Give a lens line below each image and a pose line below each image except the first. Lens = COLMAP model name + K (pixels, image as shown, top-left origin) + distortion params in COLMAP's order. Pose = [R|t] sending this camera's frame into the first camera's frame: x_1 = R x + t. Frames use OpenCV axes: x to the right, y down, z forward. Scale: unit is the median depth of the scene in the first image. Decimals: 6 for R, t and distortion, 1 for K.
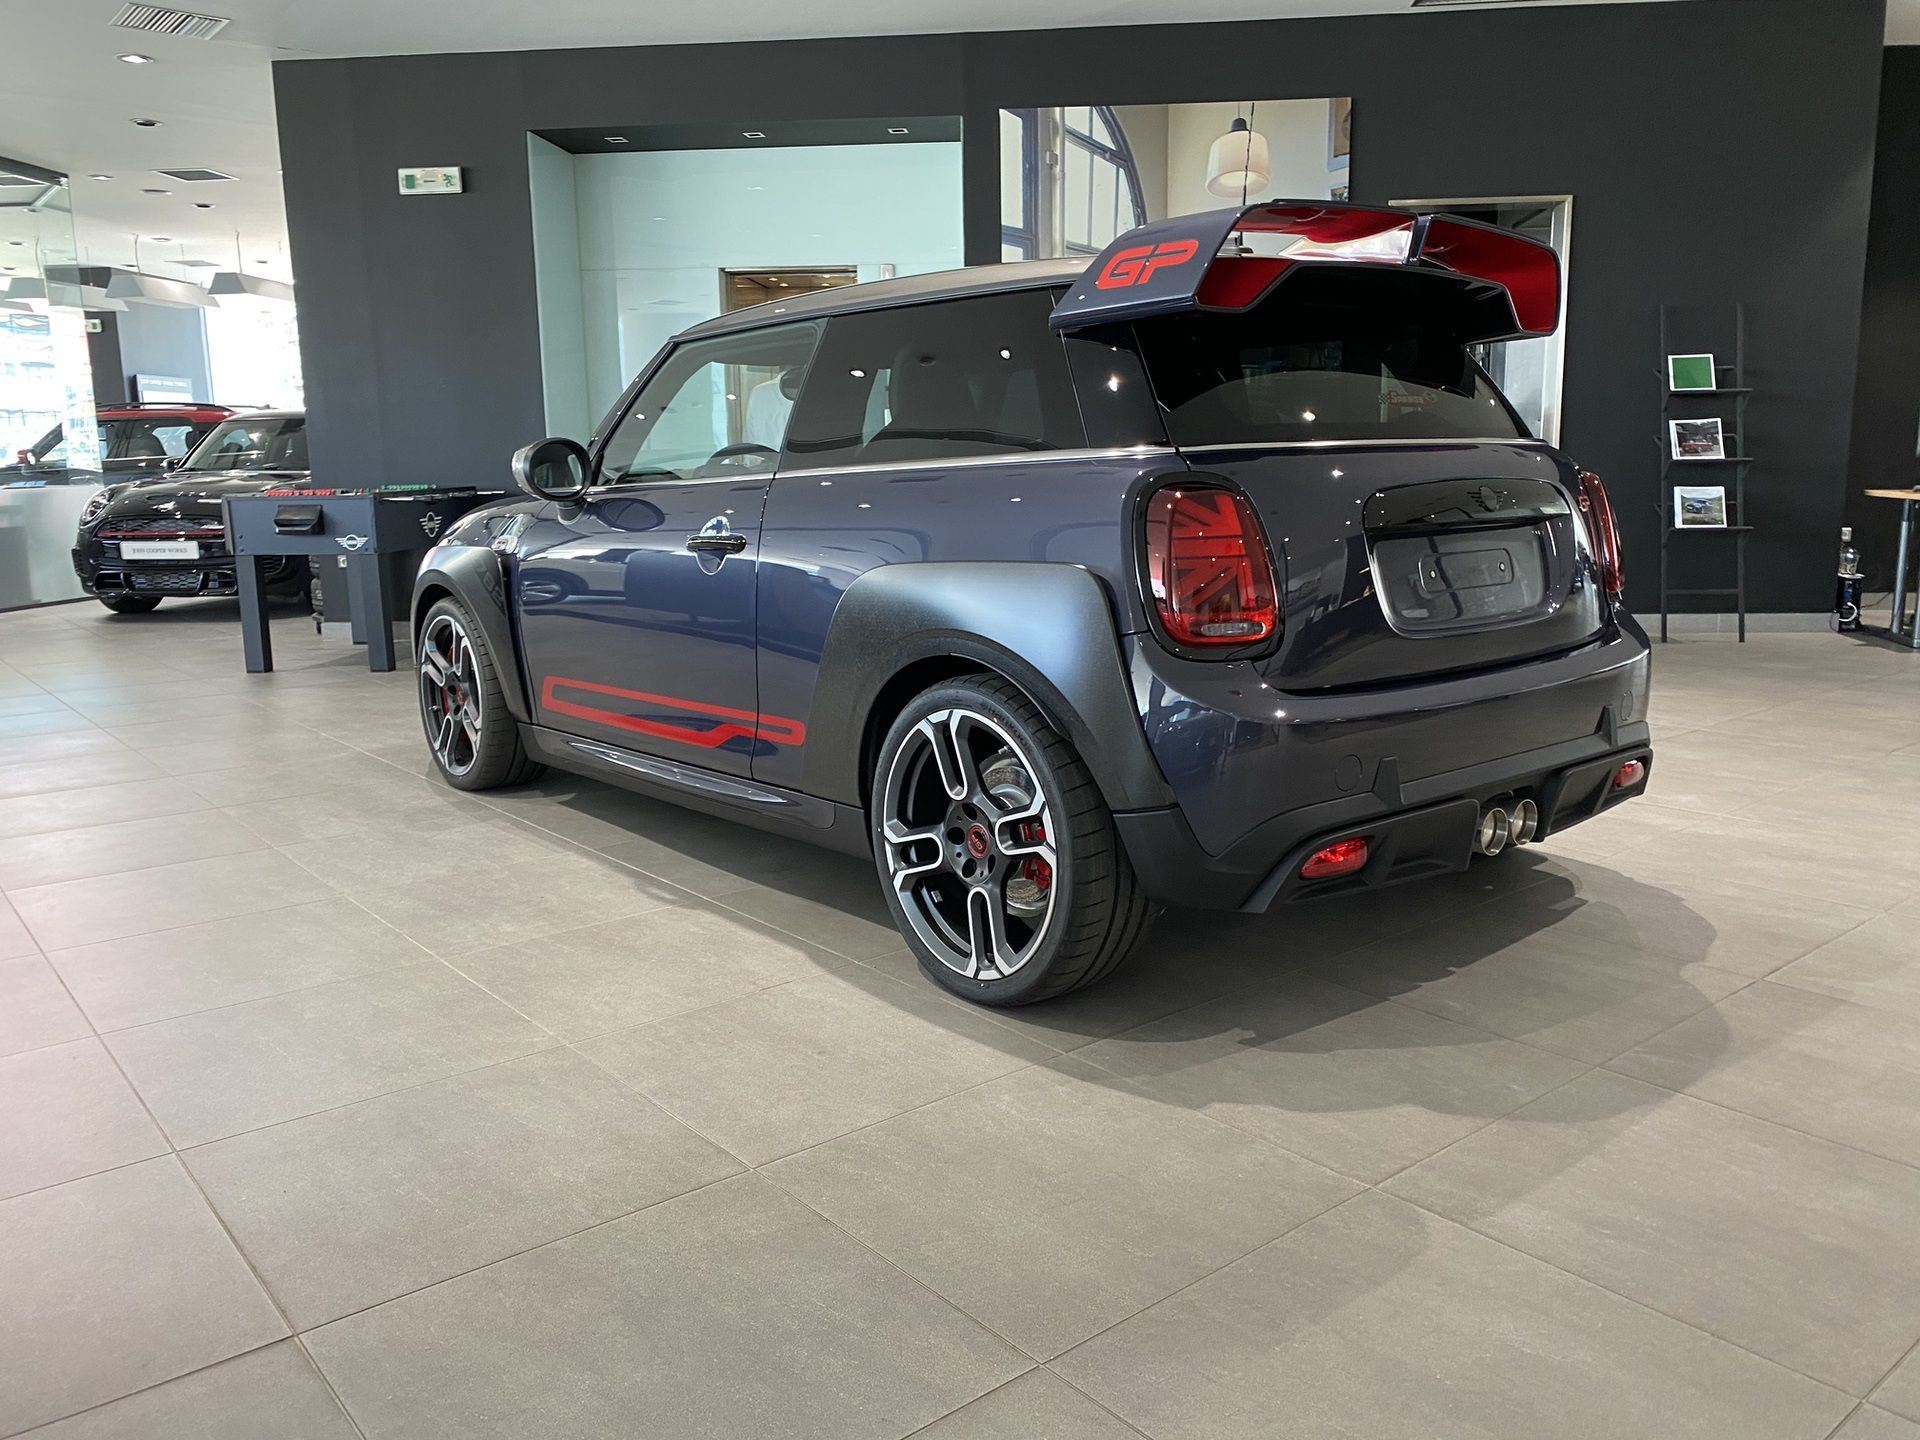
lens RADIAL K [[1468.0, 0, 976.0], [0, 1468.0, 713.6], [0, 0, 1]] dist [0.019625, -0.025538]
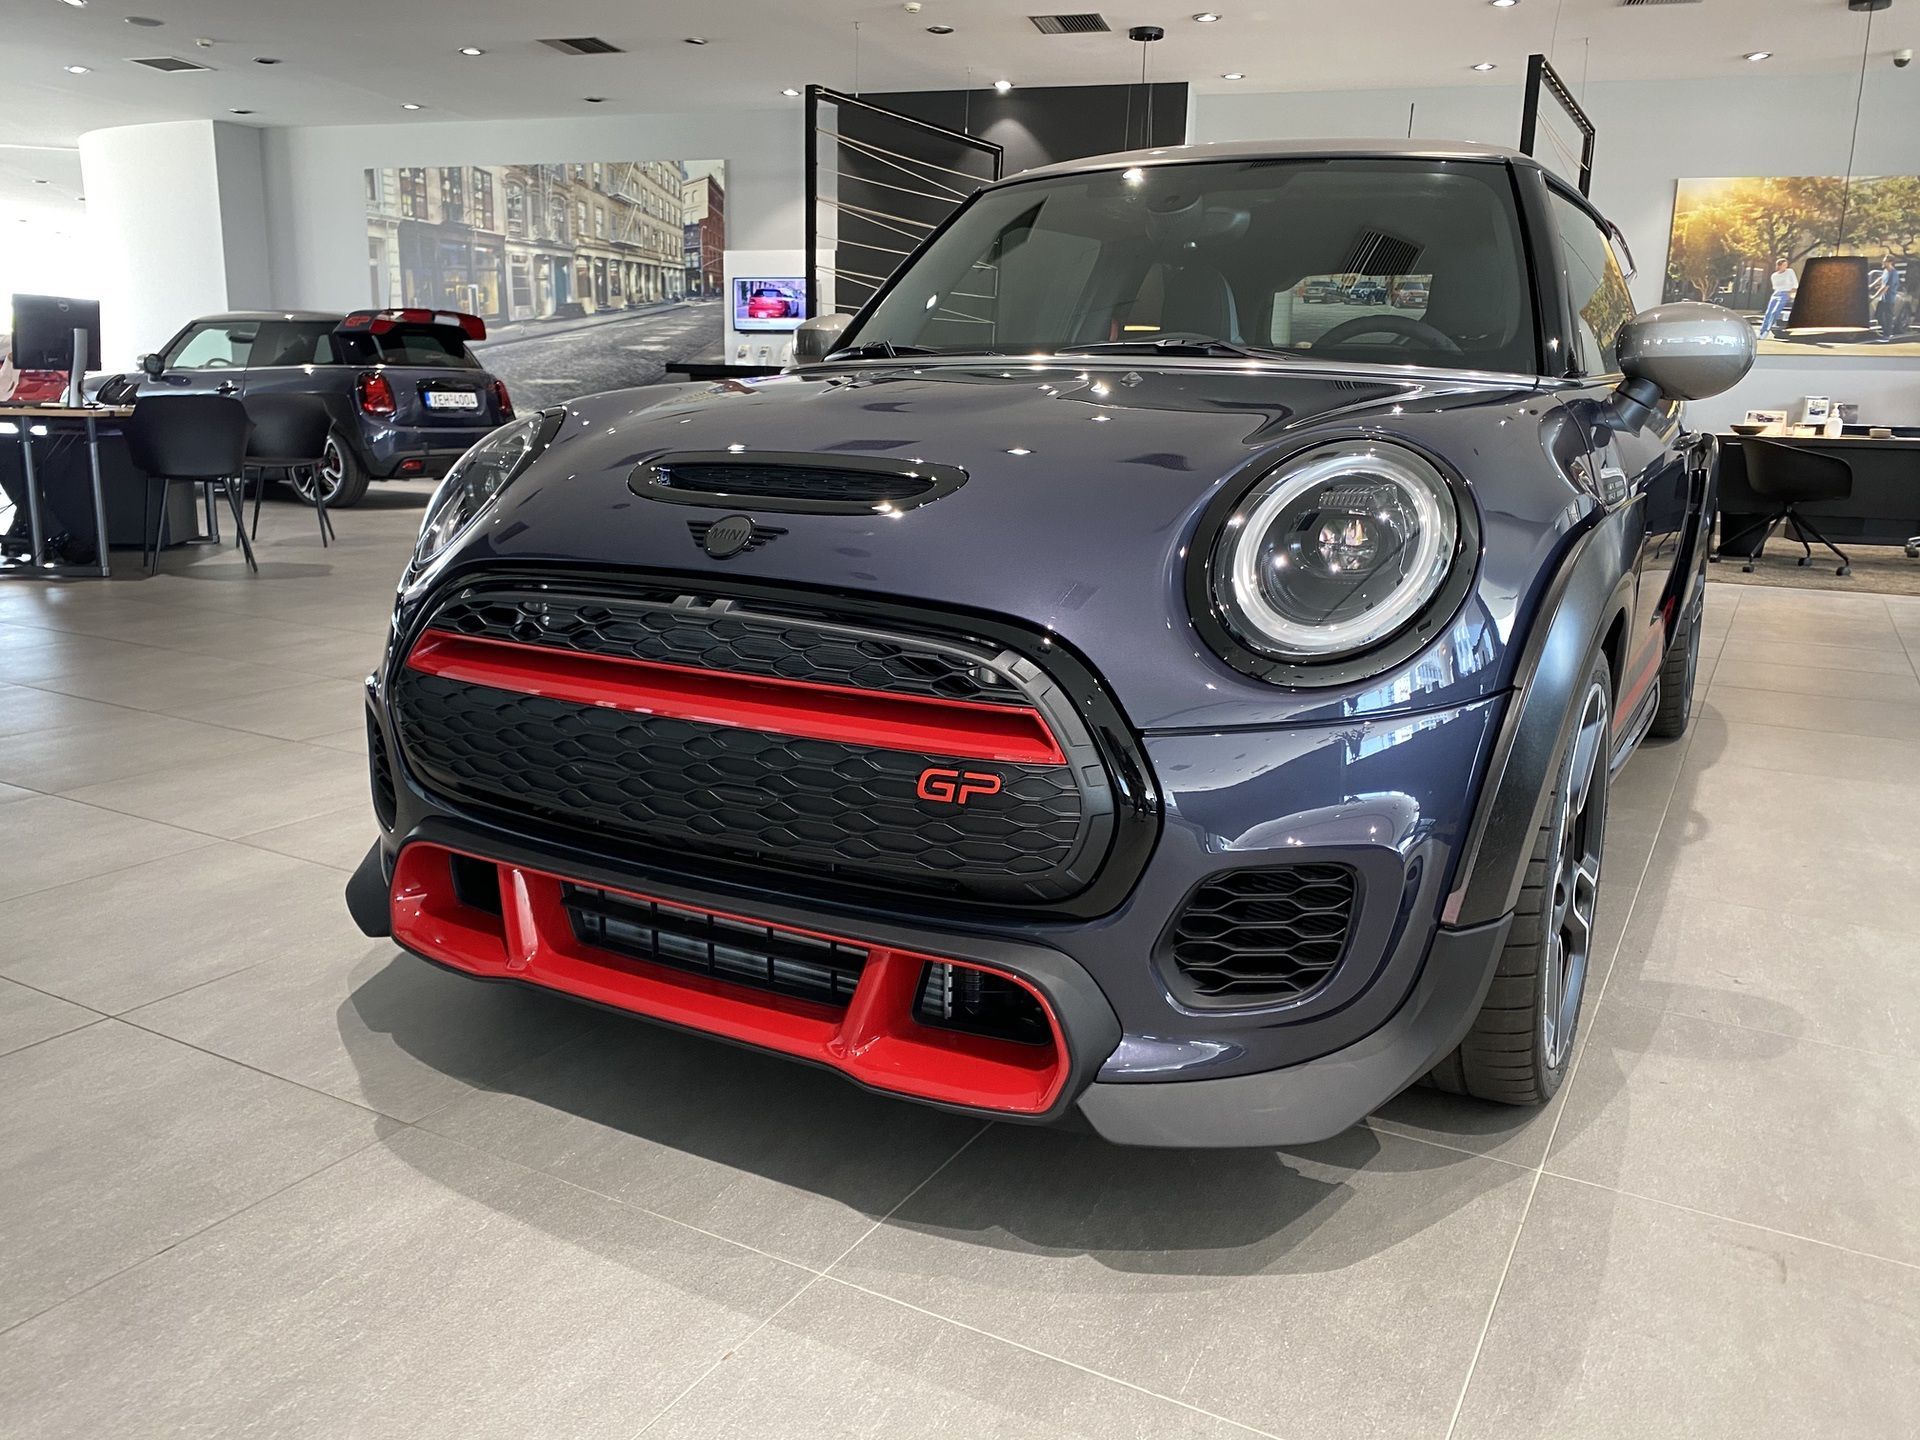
lens RADIAL K [[1468.0, 0, 963.1], [0, 1468.0, 712.3], [0, 0, 1]] dist [0.019625, -0.025538]
pose [[-0.358064, -0.186169, 0.914949, -0.874135], [0.145007, 0.956943, 0.251462, -0.243850], [-0.922368, 0.222713, -0.315651, 1.678273]]
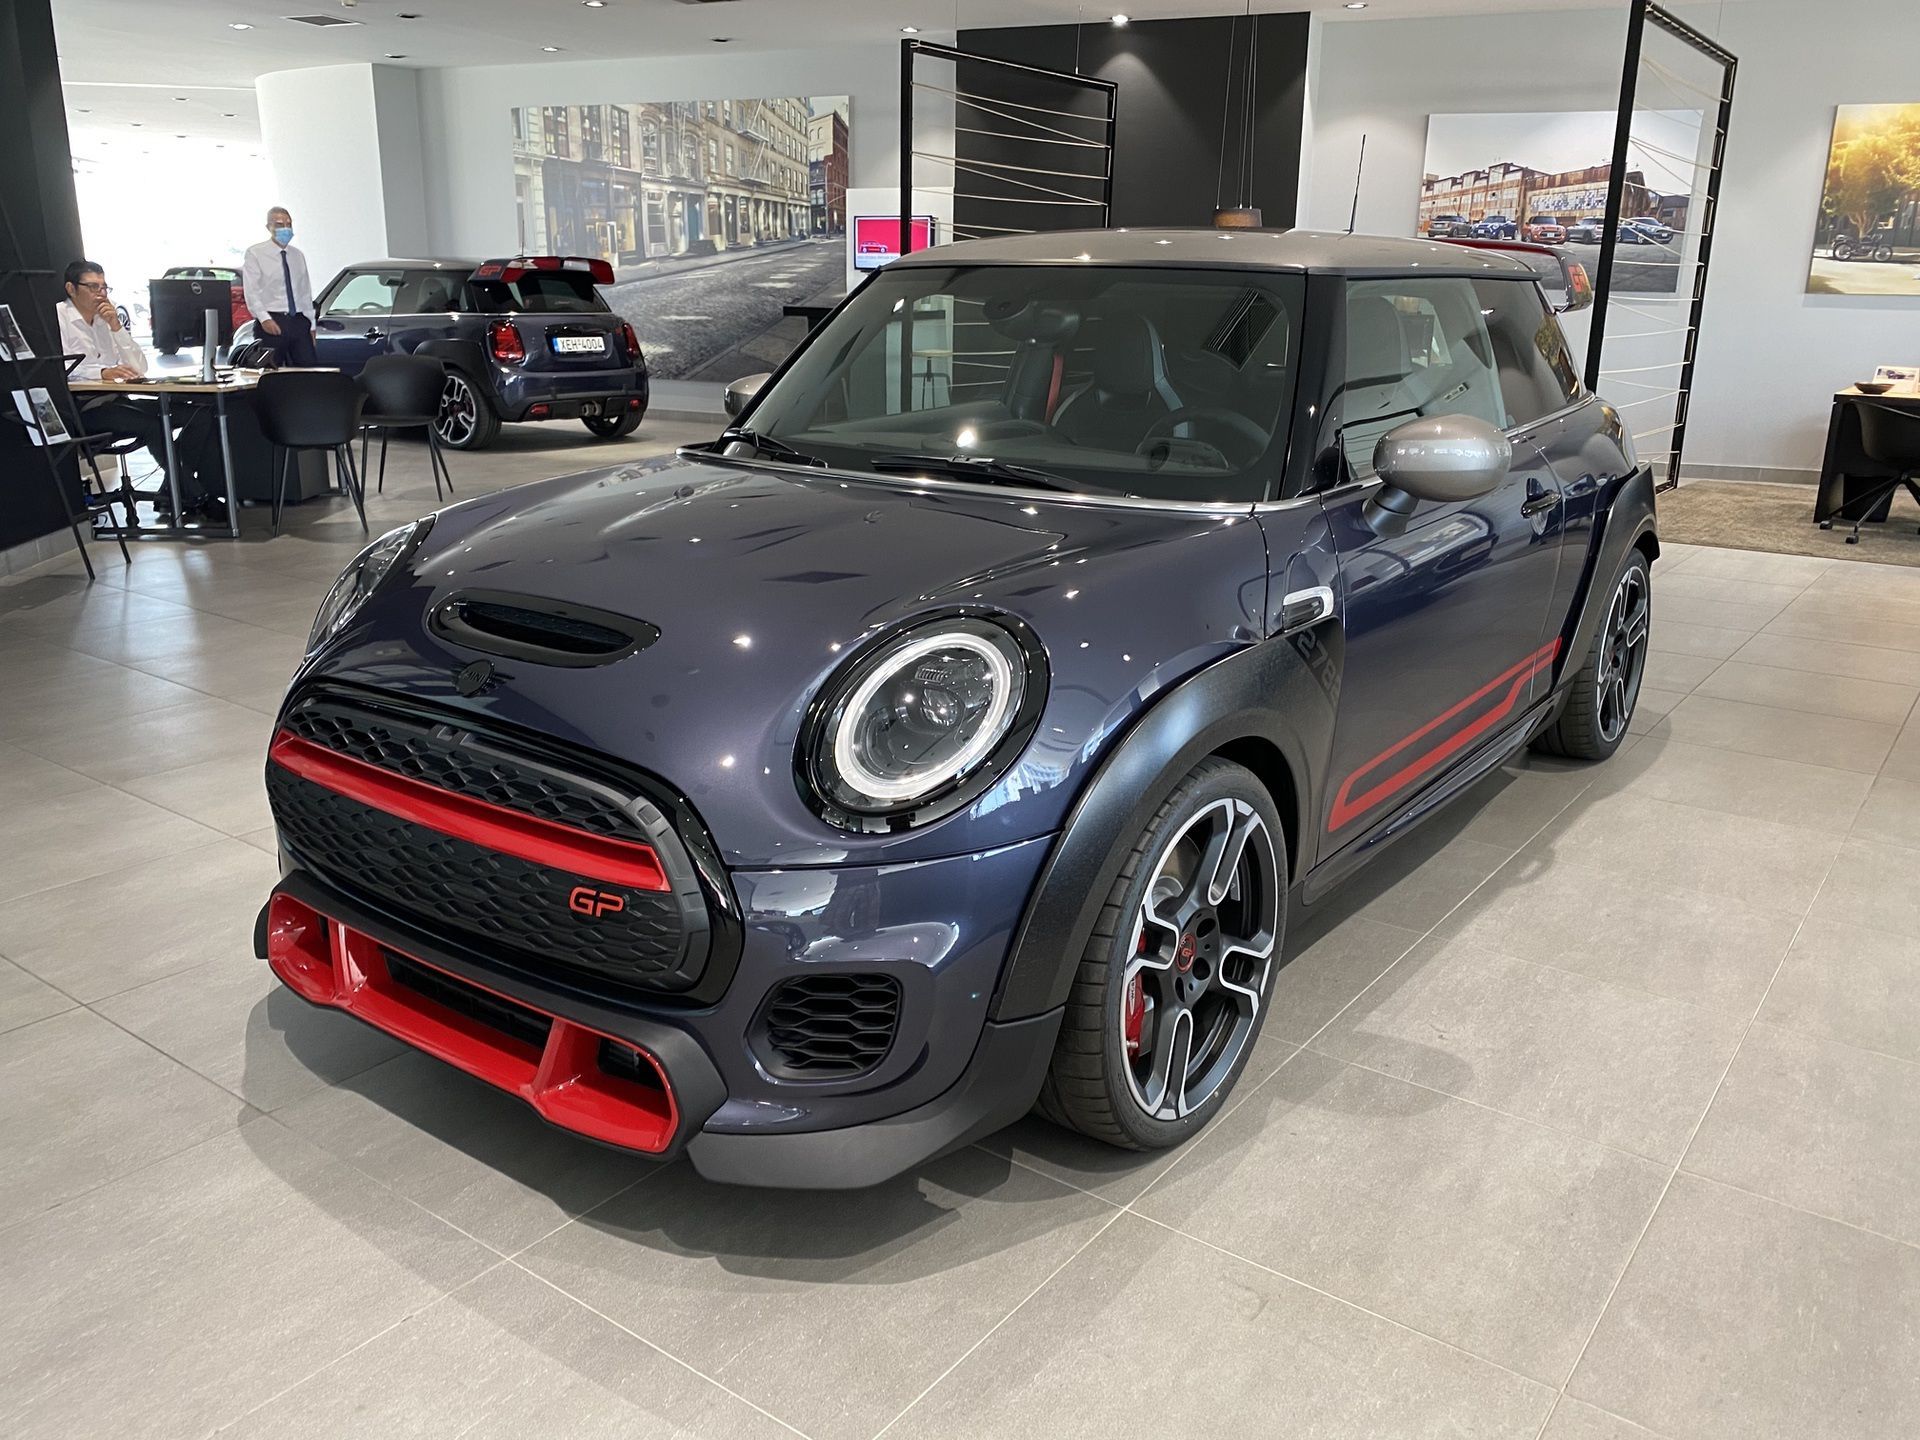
lens RADIAL K [[1506.4, 0, 974.9], [0, 1506.4, 707.3], [0, 0, 1]] dist [0.009640, -0.008696]
pose [[-0.240670, -0.249308, 0.938042, -1.034212], [0.155190, 0.944132, 0.290743, -0.327661], [-0.958120, 0.215548, -0.188534, 1.506195]]
